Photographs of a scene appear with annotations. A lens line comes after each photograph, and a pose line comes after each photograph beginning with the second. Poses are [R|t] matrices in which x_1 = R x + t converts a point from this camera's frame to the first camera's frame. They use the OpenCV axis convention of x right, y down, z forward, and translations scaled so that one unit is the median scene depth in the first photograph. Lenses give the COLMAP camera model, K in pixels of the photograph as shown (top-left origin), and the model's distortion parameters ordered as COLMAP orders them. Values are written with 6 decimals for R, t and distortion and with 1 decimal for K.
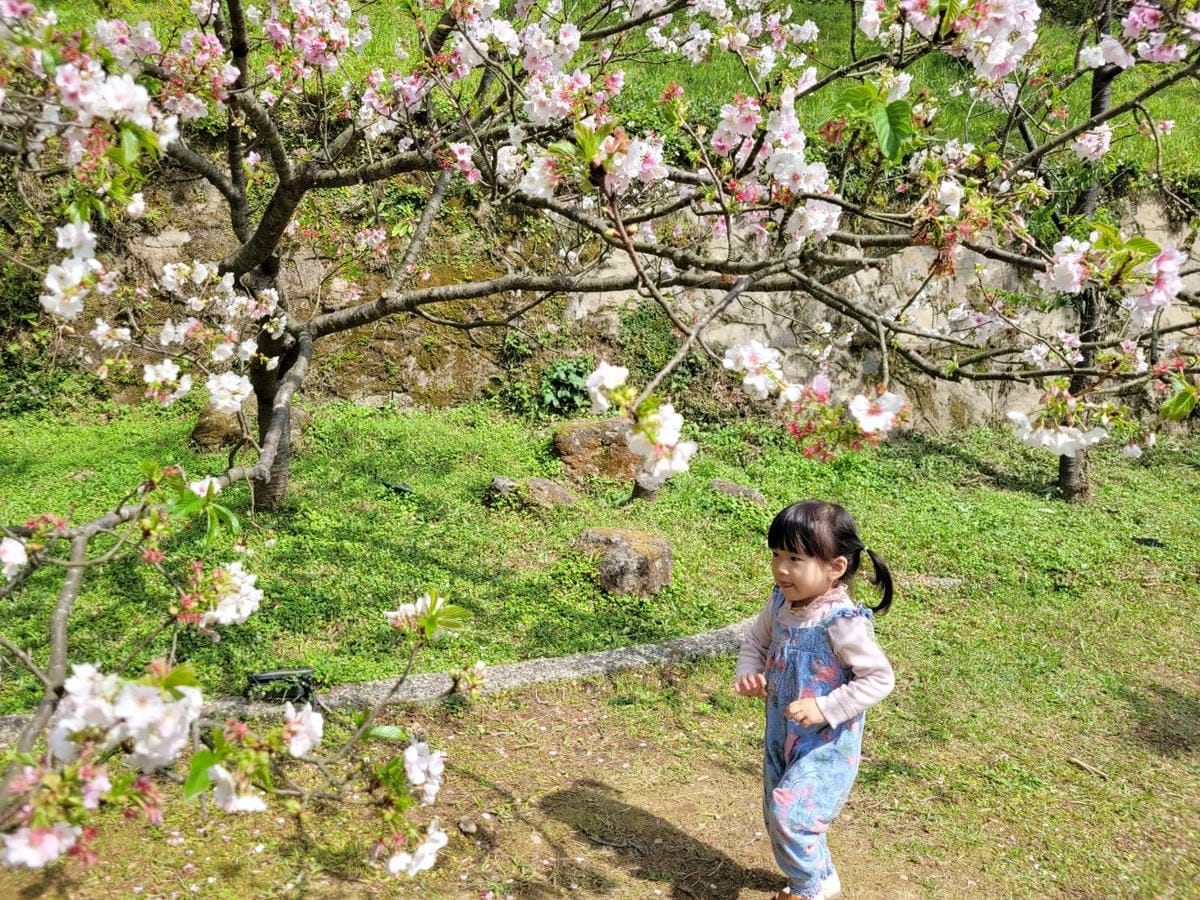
lens RADIAL K [[915.1, 0, 603.5], [0, 915.1, 450.6], [0, 0, 1]] dist [0.049219, -0.040071]
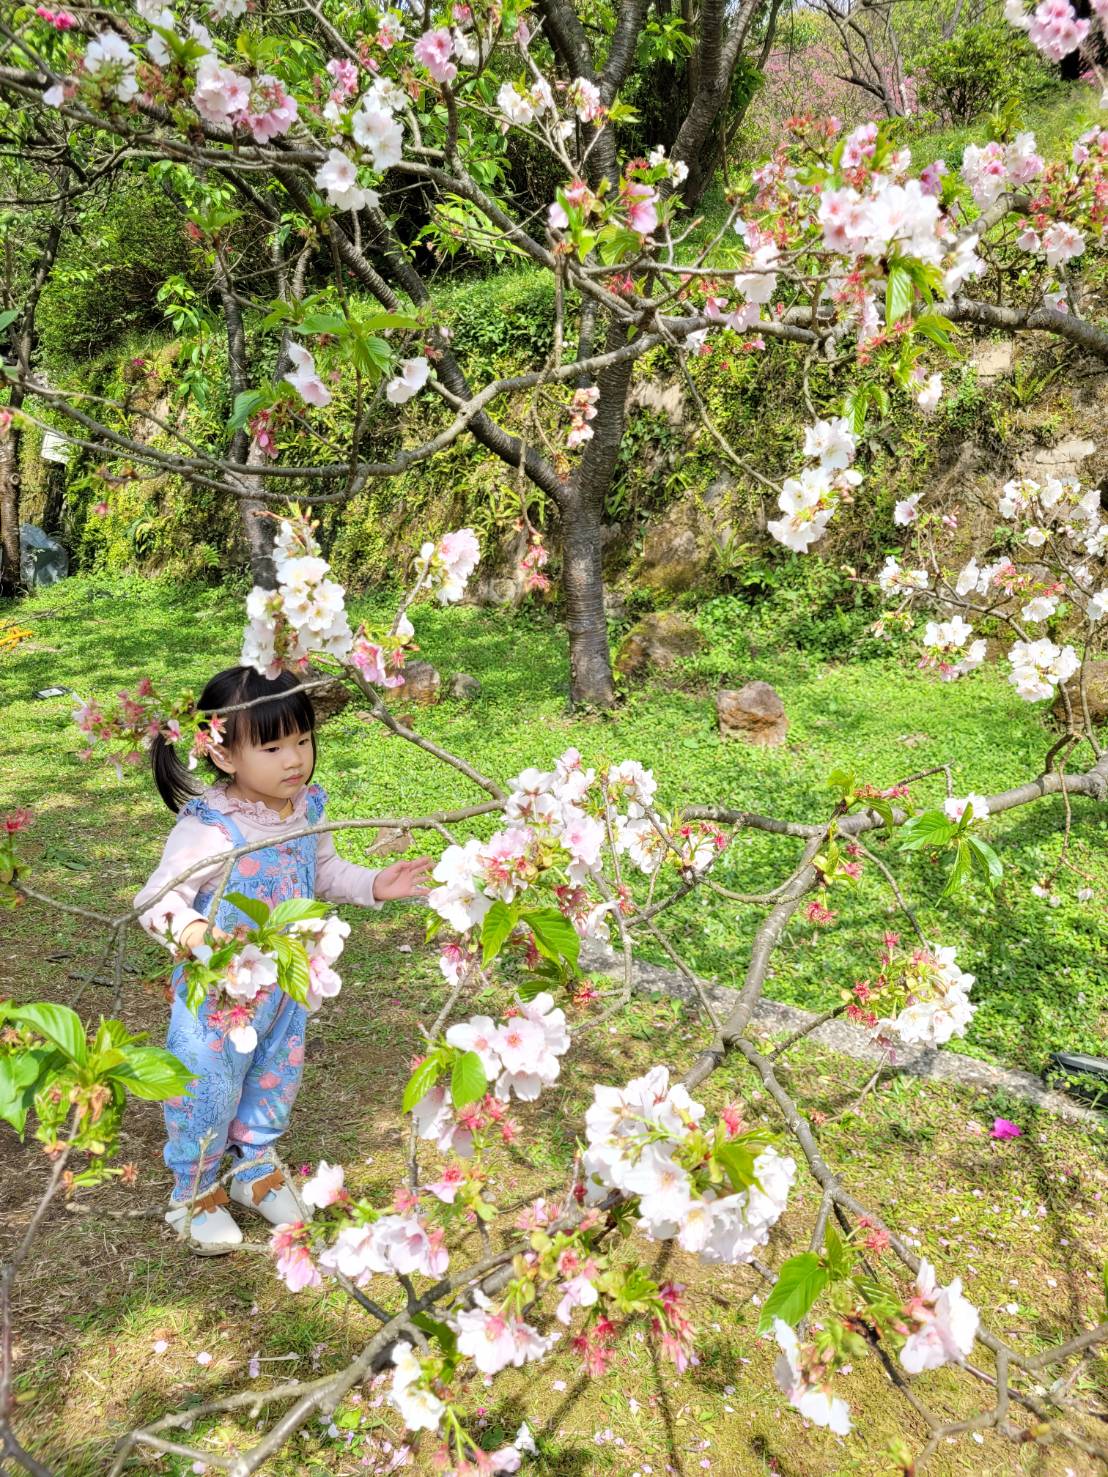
lens RADIAL K [[1126.3, 0, 558.8], [0, 1126.3, 745.5], [0, 0, 1]] dist [0.049219, -0.040071]
pose [[0.650634, 0.145591, -0.745304, -0.005862], [-0.127741, 0.988447, 0.081573, -0.016515], [0.748570, 0.042132, 0.661715, 0.104580]]
